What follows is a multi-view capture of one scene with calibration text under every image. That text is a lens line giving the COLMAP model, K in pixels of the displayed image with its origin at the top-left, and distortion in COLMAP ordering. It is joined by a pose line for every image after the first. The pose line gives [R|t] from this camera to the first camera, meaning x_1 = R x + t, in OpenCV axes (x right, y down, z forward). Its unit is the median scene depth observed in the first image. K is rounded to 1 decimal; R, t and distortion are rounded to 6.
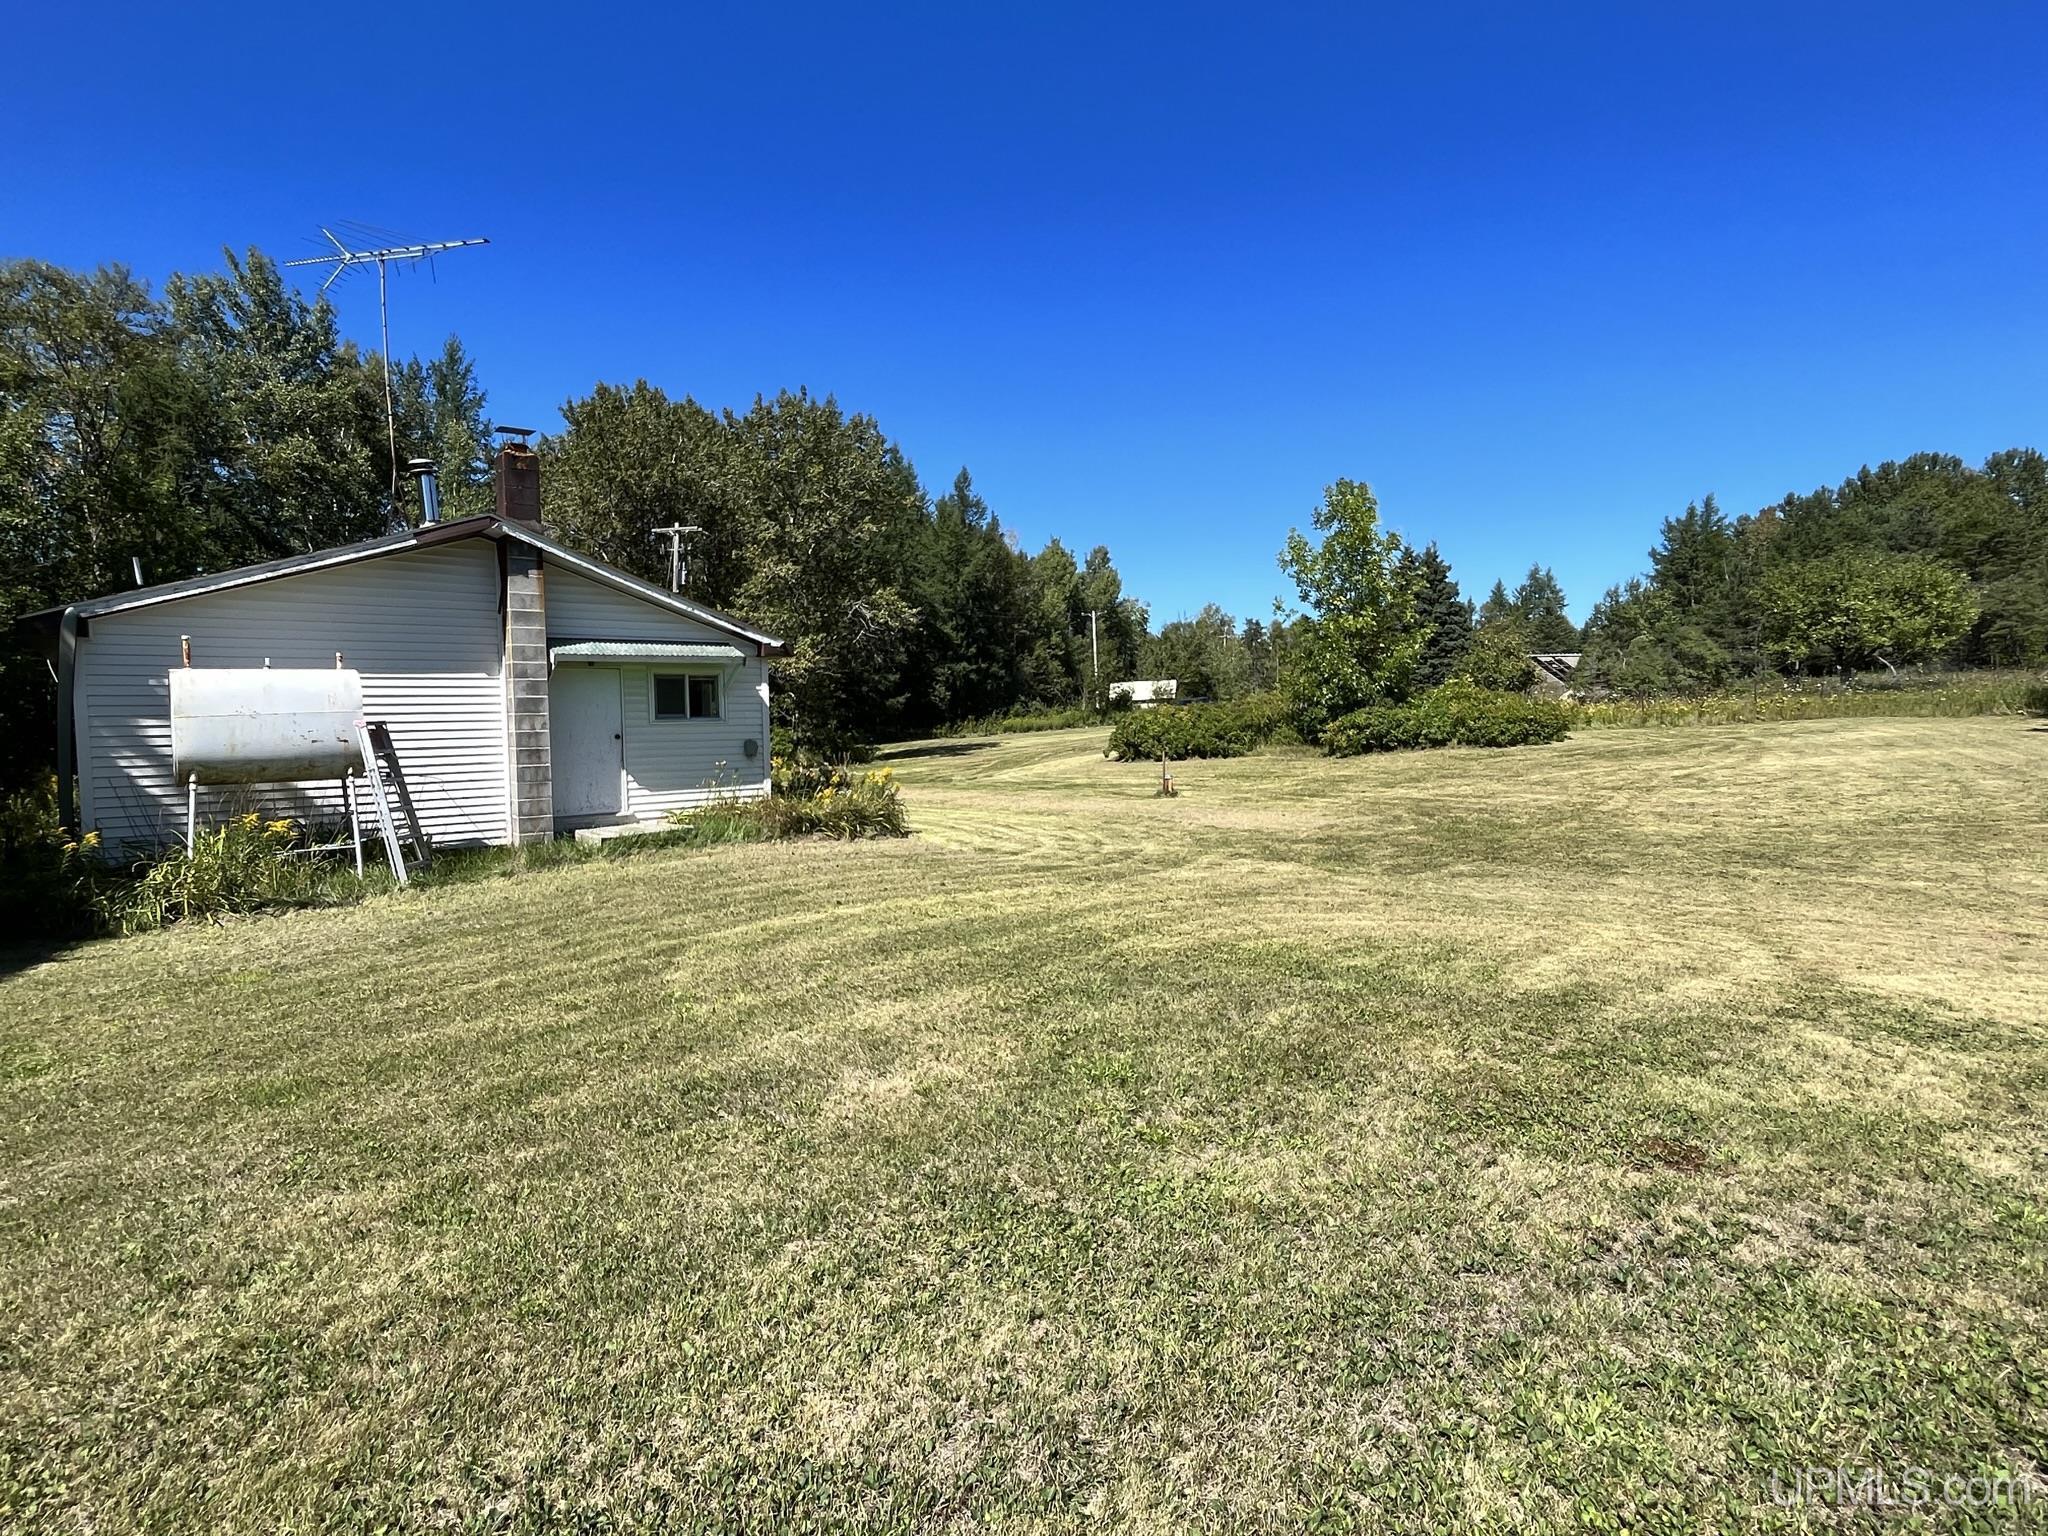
lens RADIAL K [[1047.5, 0, 1021.8], [0, 1047.5, 760.6], [0, 0, 1]] dist [0.001309, -0.000649]
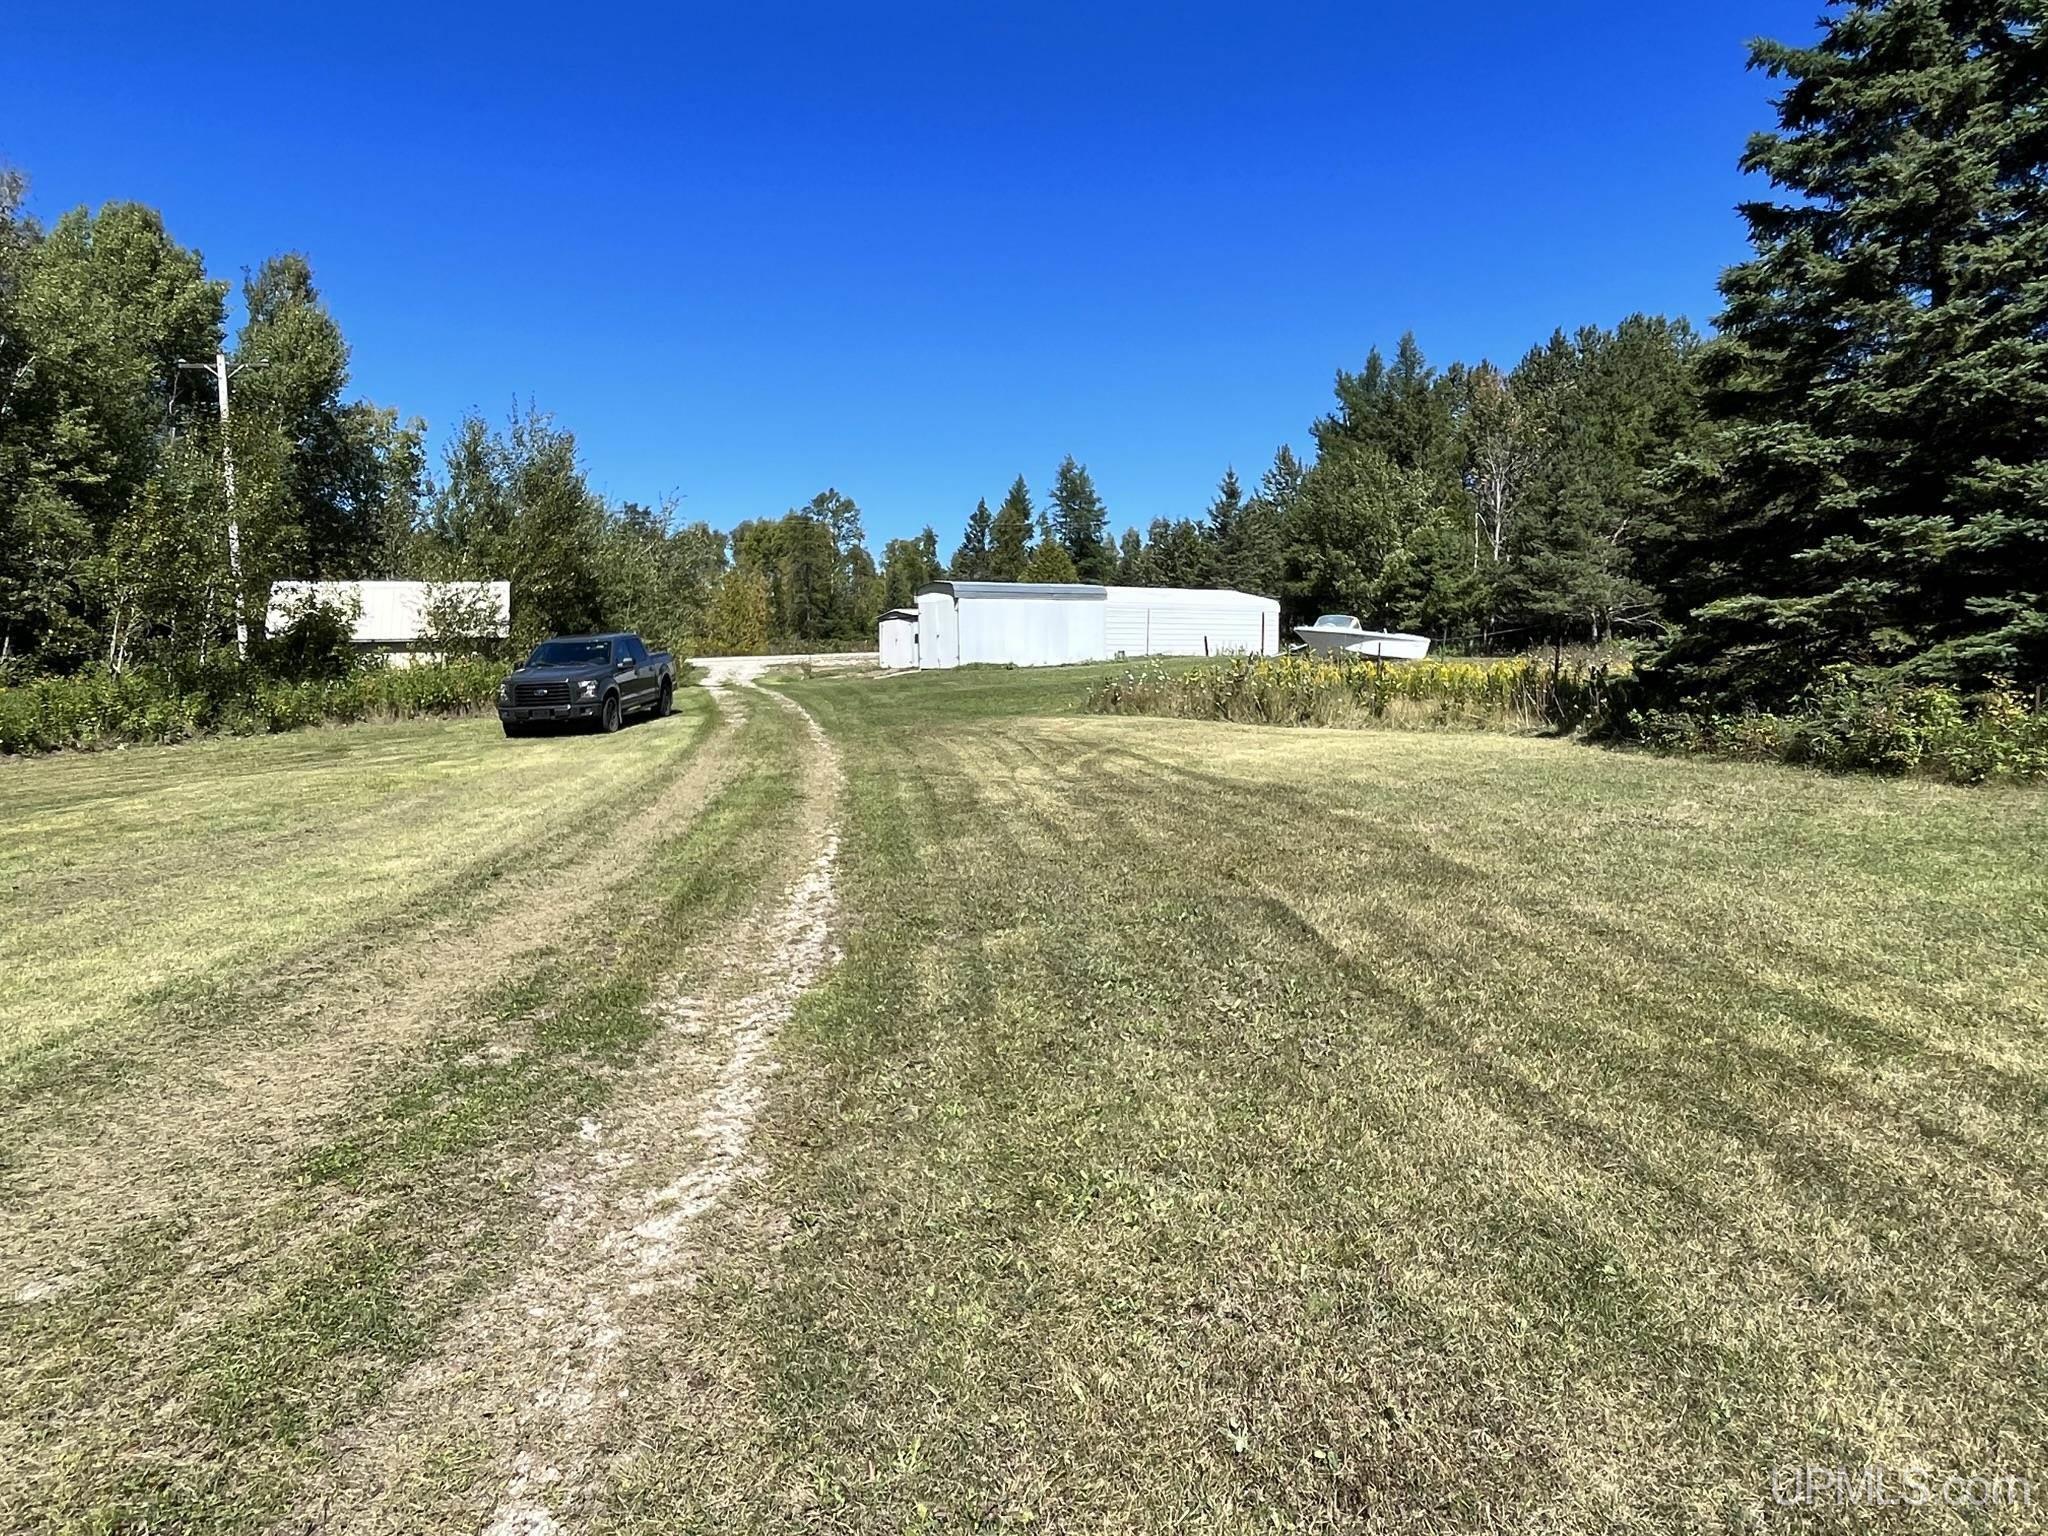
lens RADIAL K [[1280.9, 0, 1024.0], [0, 1280.9, 768.0], [0, 0, 1]] dist [0.000281, 0.000116]
pose [[0.854291, -0.024296, 0.519226, 0.077653], [0.009389, 0.999465, 0.031321, -0.030927], [-0.519710, -0.021882, 0.854063, 0.585194]]
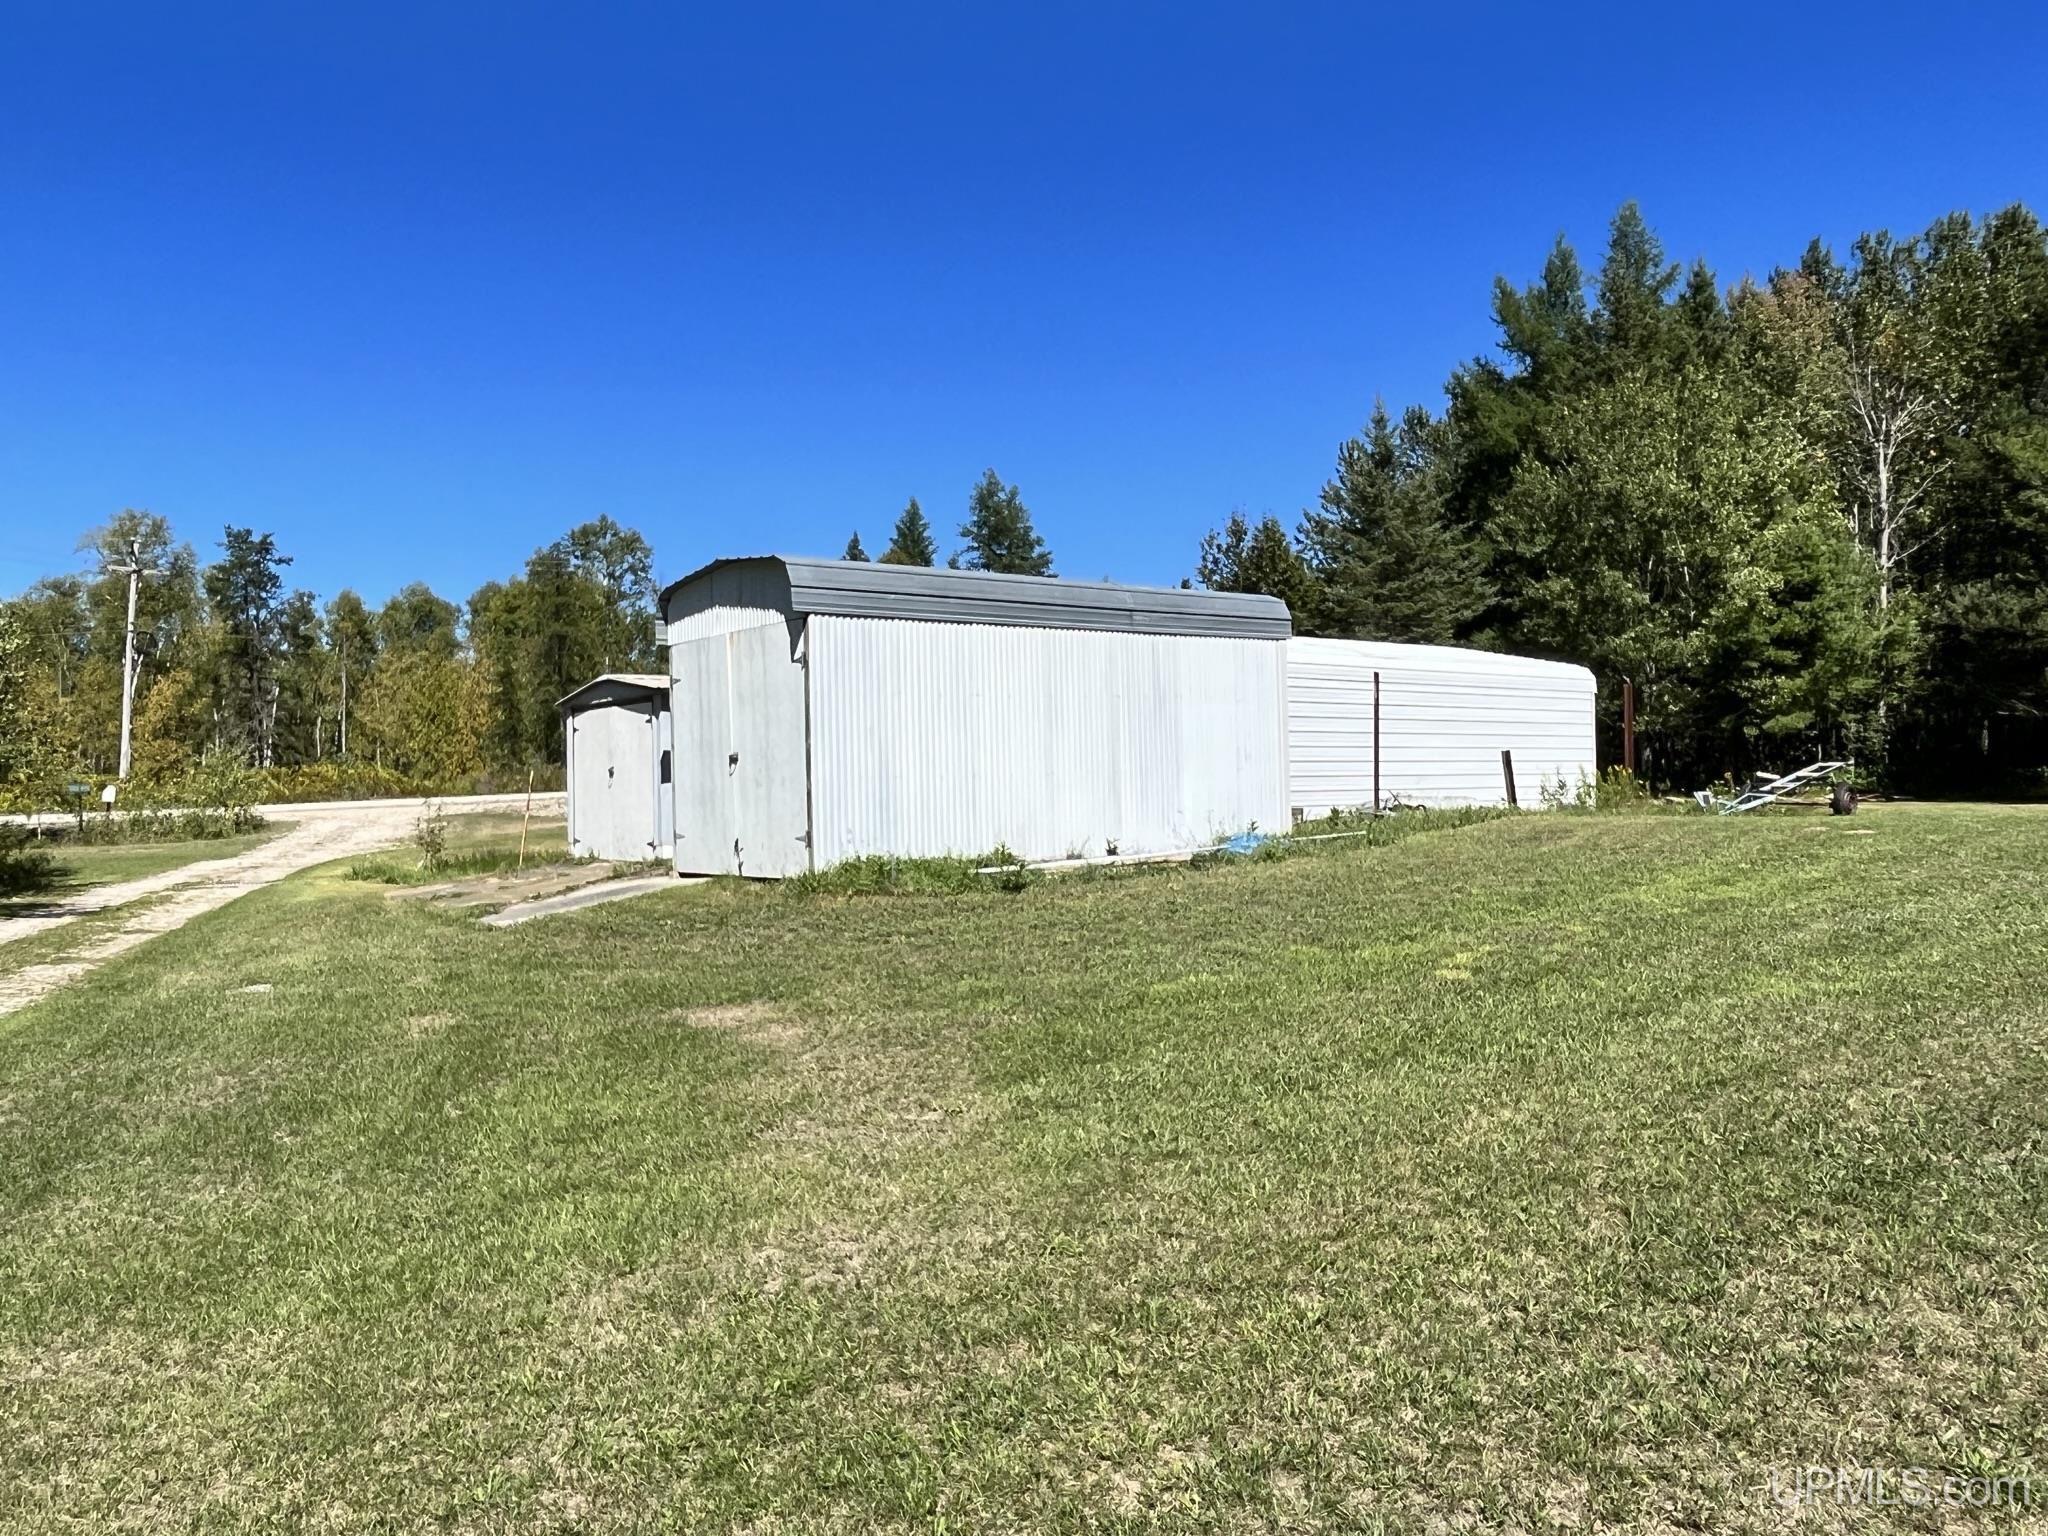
lens RADIAL K [[1617.1, 0, 1024.0], [0, 1617.1, 768.0], [0, 0, 1]] dist [-0.003190, -0.004292]
pose [[0.812497, 0.017806, 0.582694, 0.231931], [0.022605, 0.997819, -0.062011, -0.054278], [-0.582527, 0.063556, 0.810323, 0.868209]]
